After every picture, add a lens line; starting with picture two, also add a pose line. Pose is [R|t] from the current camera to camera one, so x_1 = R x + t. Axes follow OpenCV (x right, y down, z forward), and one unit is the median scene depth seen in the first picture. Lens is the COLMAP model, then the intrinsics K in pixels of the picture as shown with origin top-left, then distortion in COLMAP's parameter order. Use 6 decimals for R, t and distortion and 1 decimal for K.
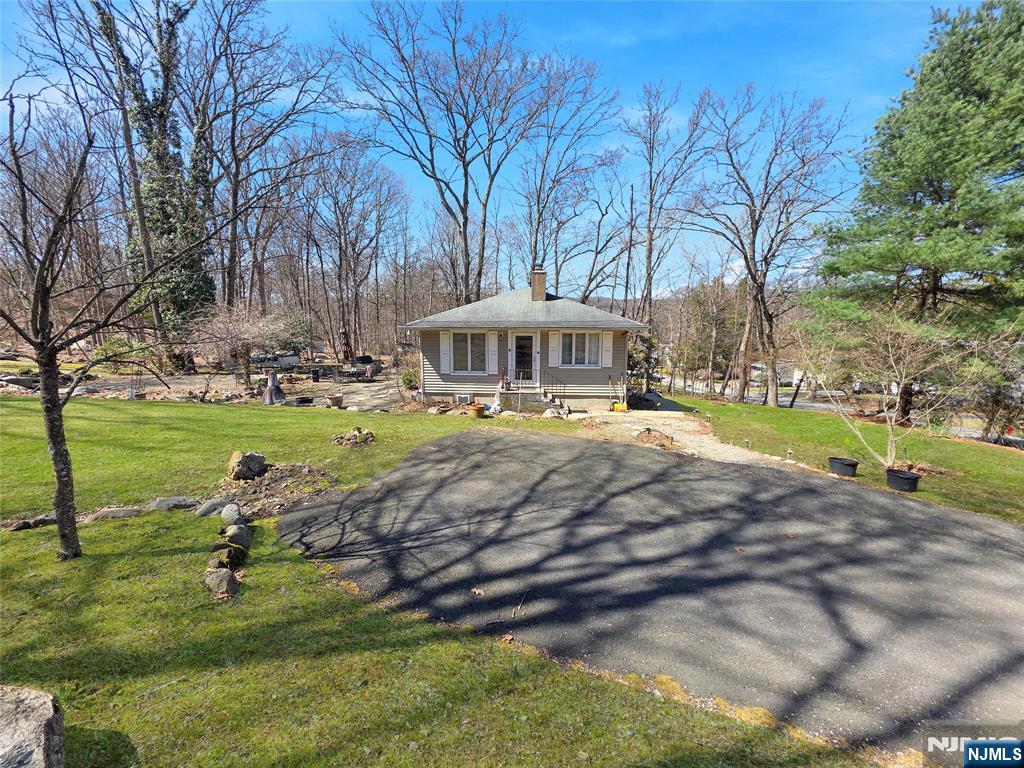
lens RADIAL K [[405.8, 0, 506.2], [0, 405.8, 382.4], [0, 0, 1]] dist [0.000866, 0.000580]
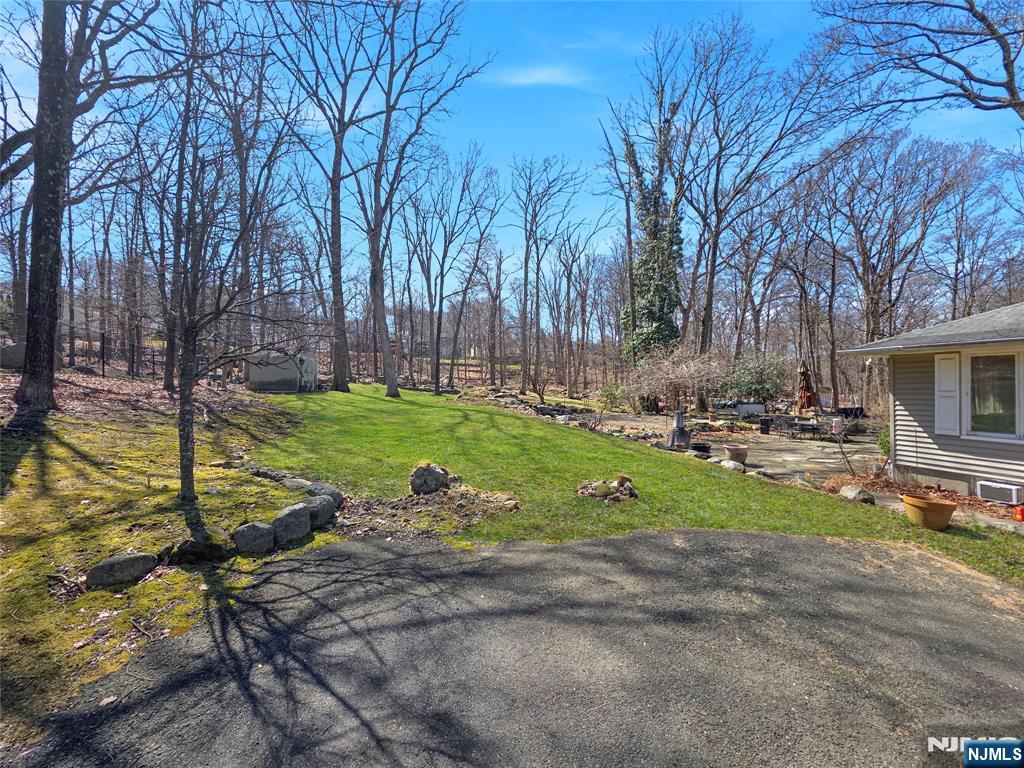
lens RADIAL K [[405.8, 0, 506.2], [0, 405.8, 382.4], [0, 0, 1]] dist [0.000866, 0.000580]
pose [[0.407283, -0.007902, -0.913268, 0.094389], [-0.115711, 0.991458, -0.060181, 0.008036], [0.905943, 0.130185, 0.402889, 0.268690]]
